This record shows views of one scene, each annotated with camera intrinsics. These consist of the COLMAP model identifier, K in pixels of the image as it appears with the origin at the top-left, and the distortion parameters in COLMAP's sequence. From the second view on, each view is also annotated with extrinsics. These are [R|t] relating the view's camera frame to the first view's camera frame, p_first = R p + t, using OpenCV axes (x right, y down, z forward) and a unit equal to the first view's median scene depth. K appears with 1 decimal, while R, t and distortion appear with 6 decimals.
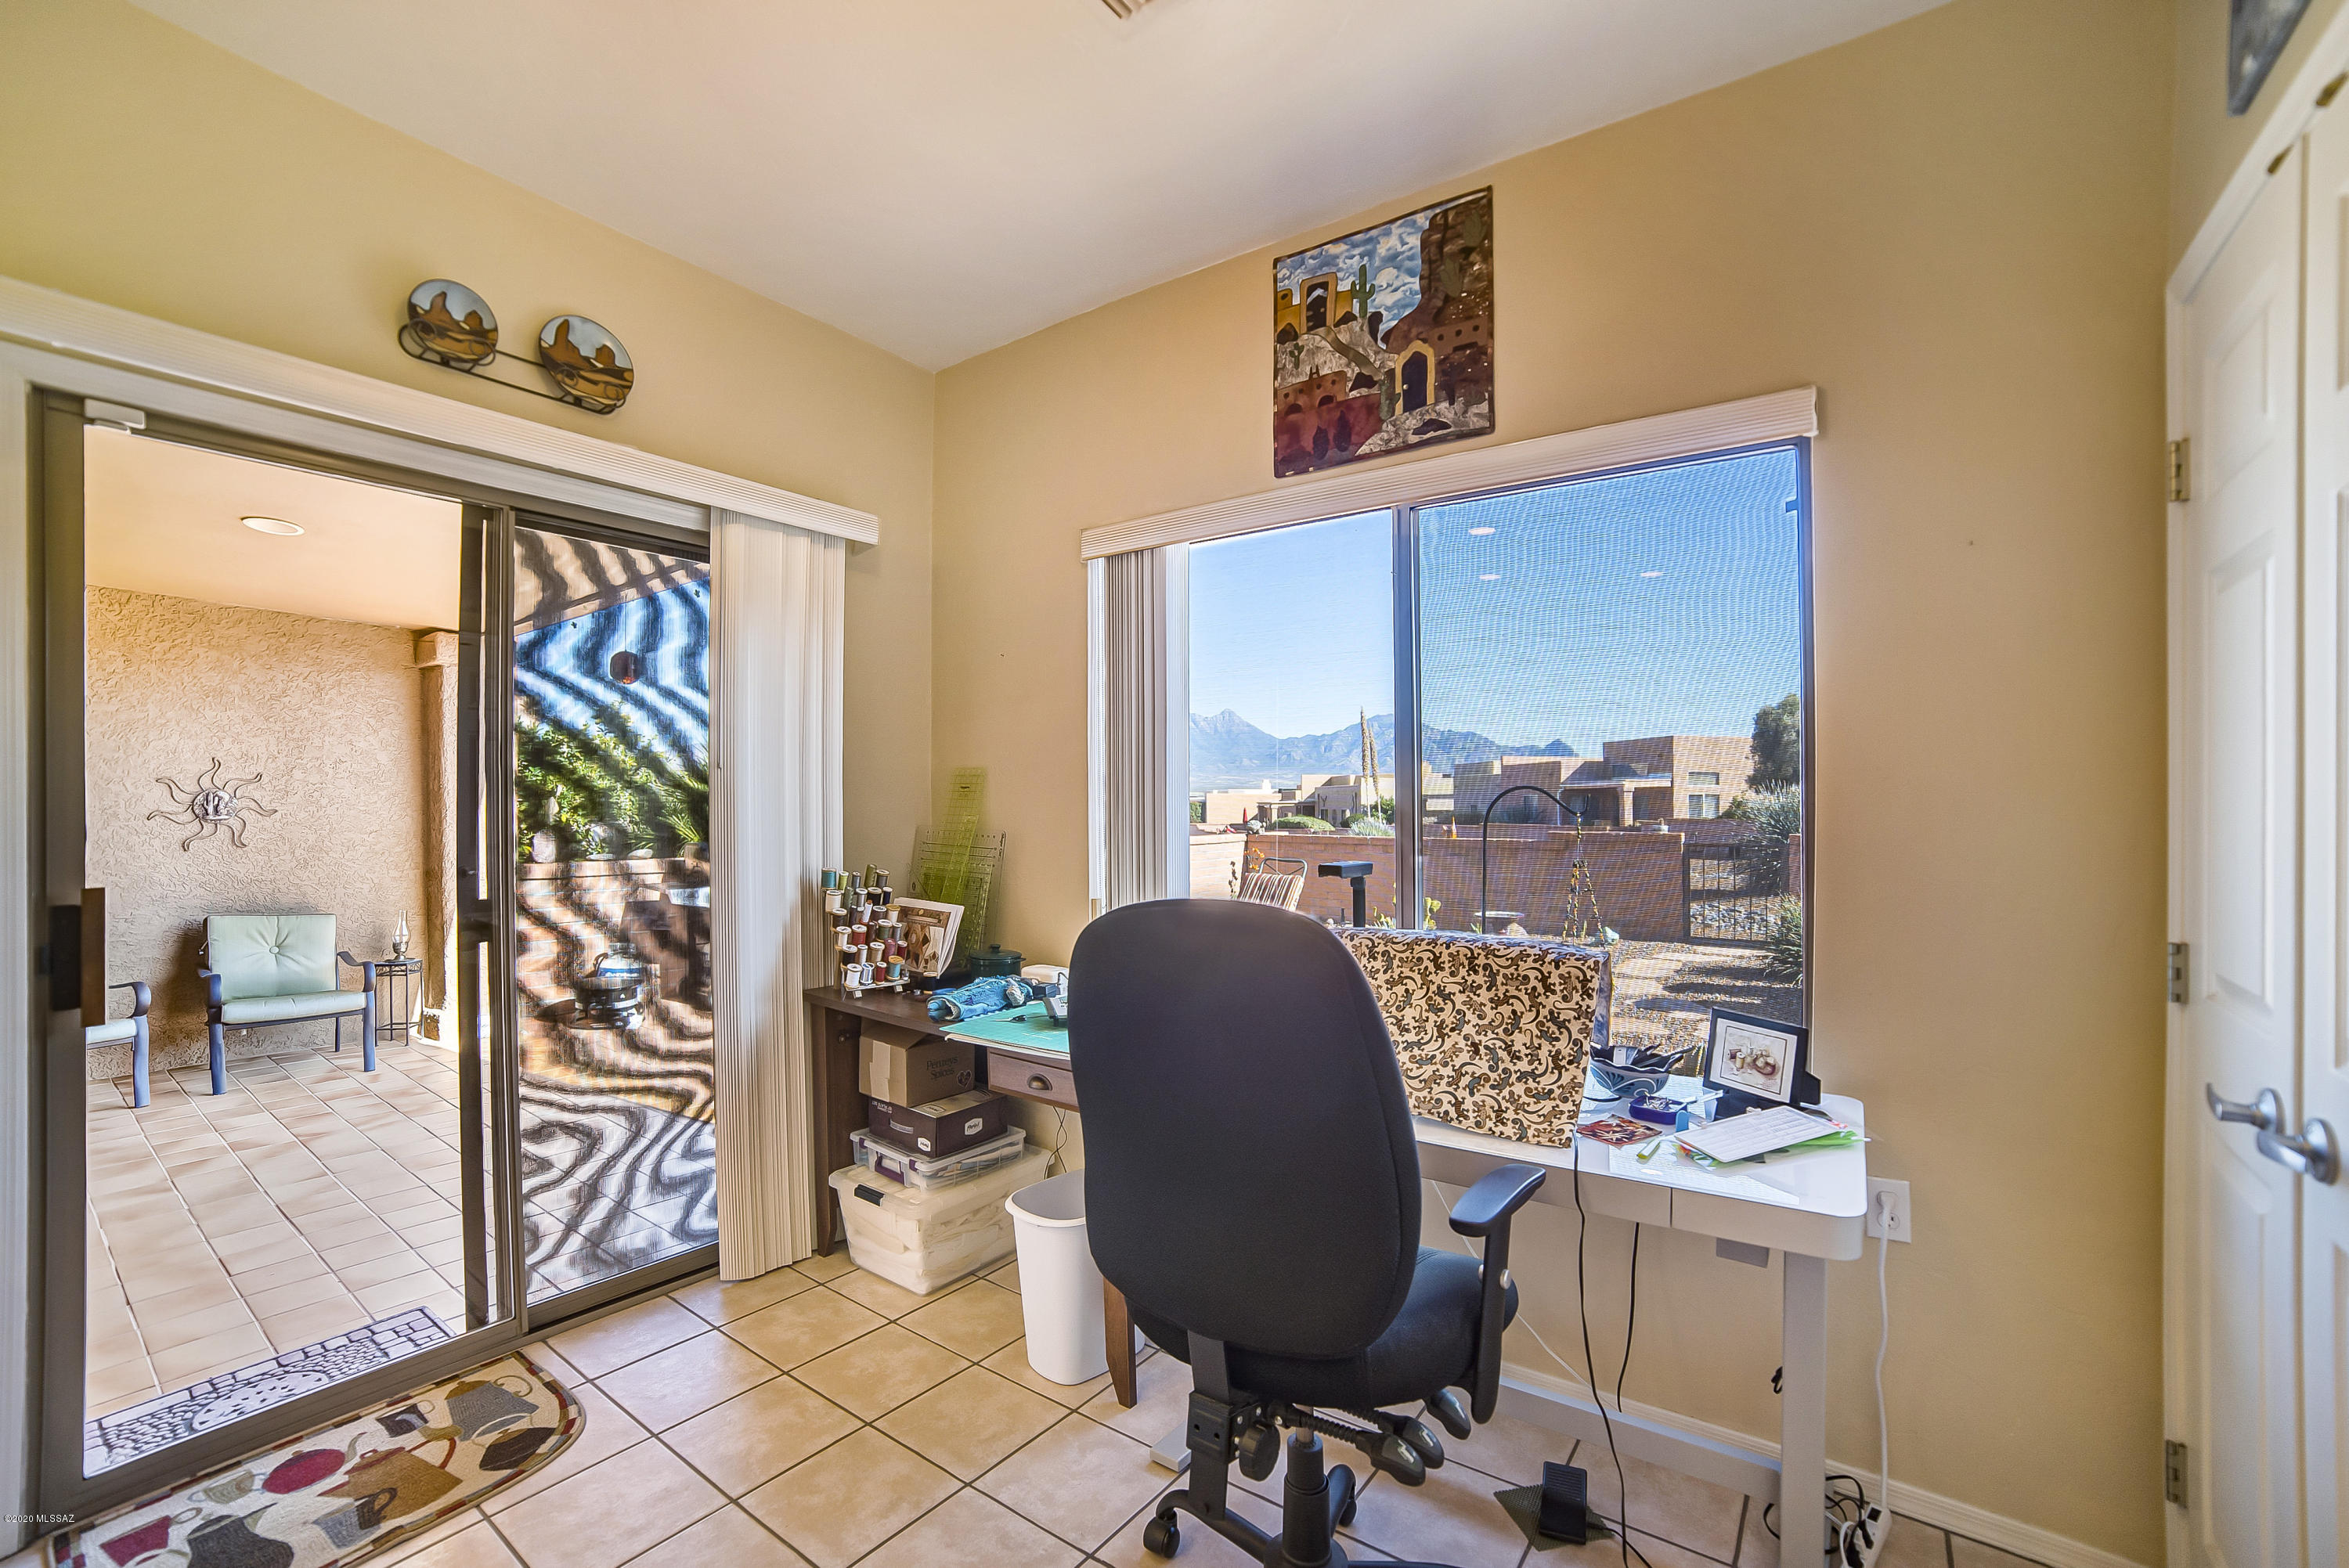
lens RADIAL K [[1054.2, 0, 1078.1], [0, 1054.2, 809.6], [0, 0, 1]] dist [-0.097679, 0.040778]
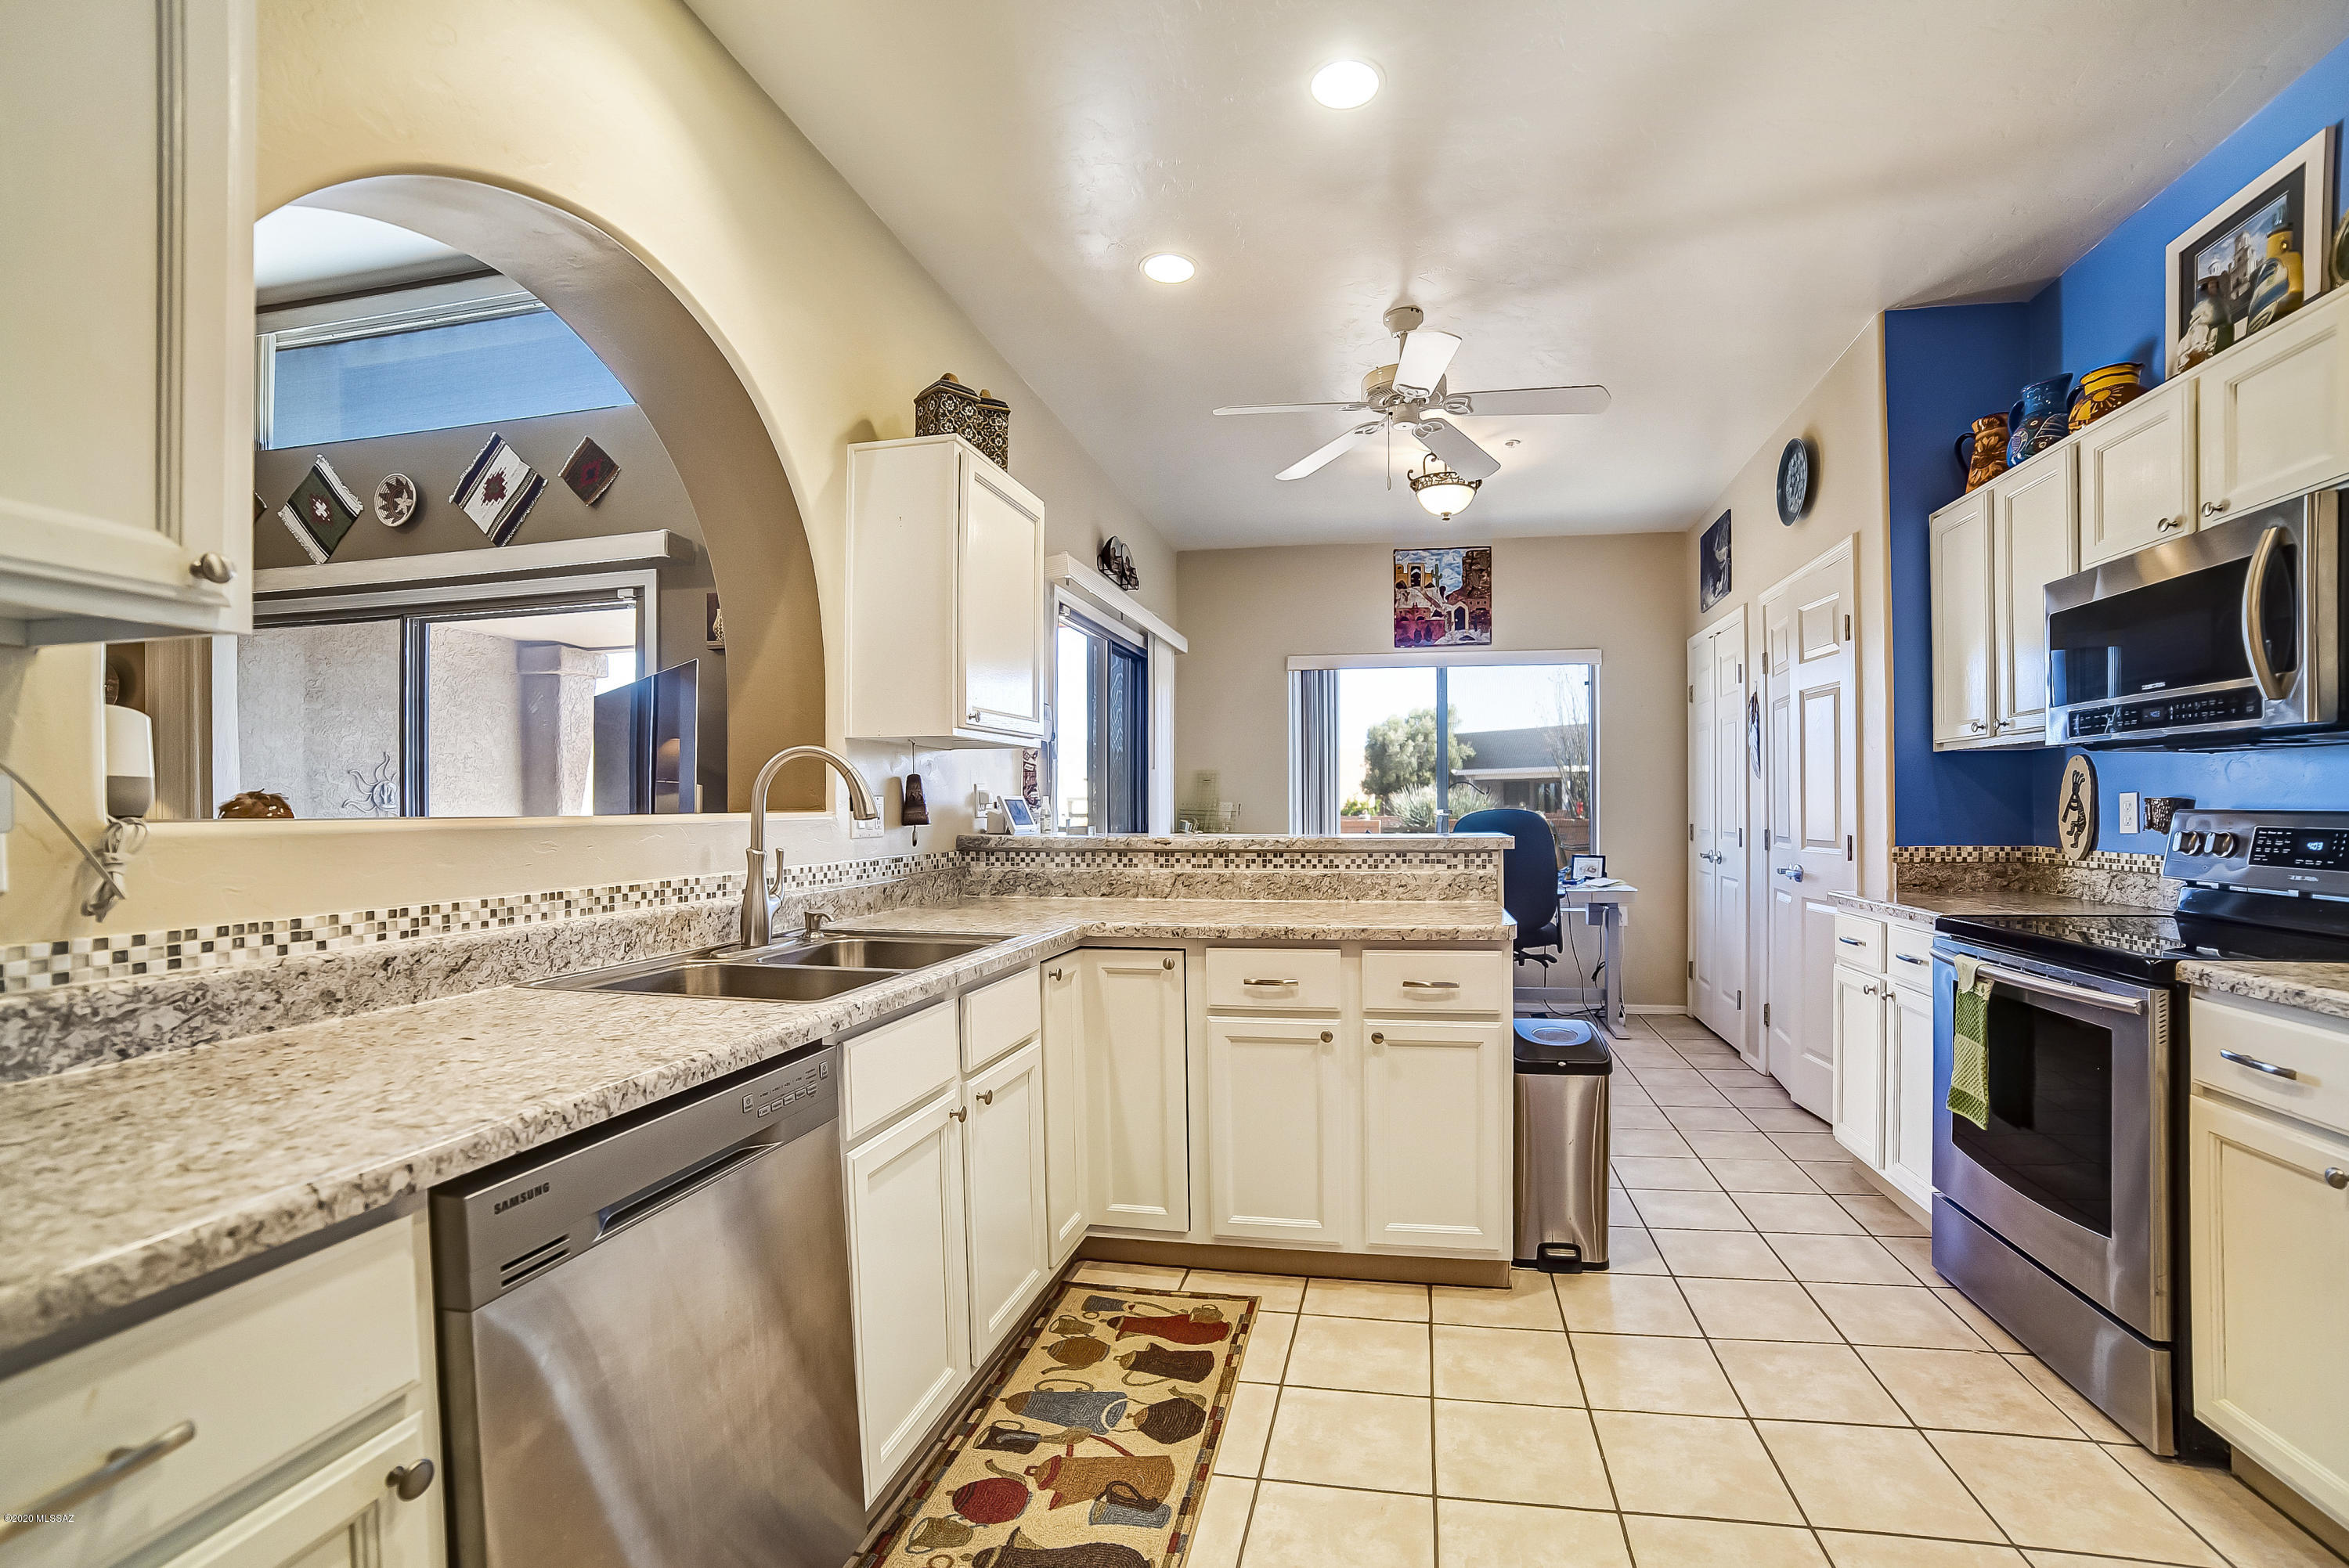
lens RADIAL K [[1022.3, 0, 1256.8], [0, 1022.3, 823.8], [0, 0, 1]] dist [-0.102338, 0.034930]
pose [[0.884552, -0.009658, 0.466341, -1.245745], [0.006113, 0.999940, 0.009115, 0.055886], [-0.466401, -0.005212, 0.884558, -0.937708]]
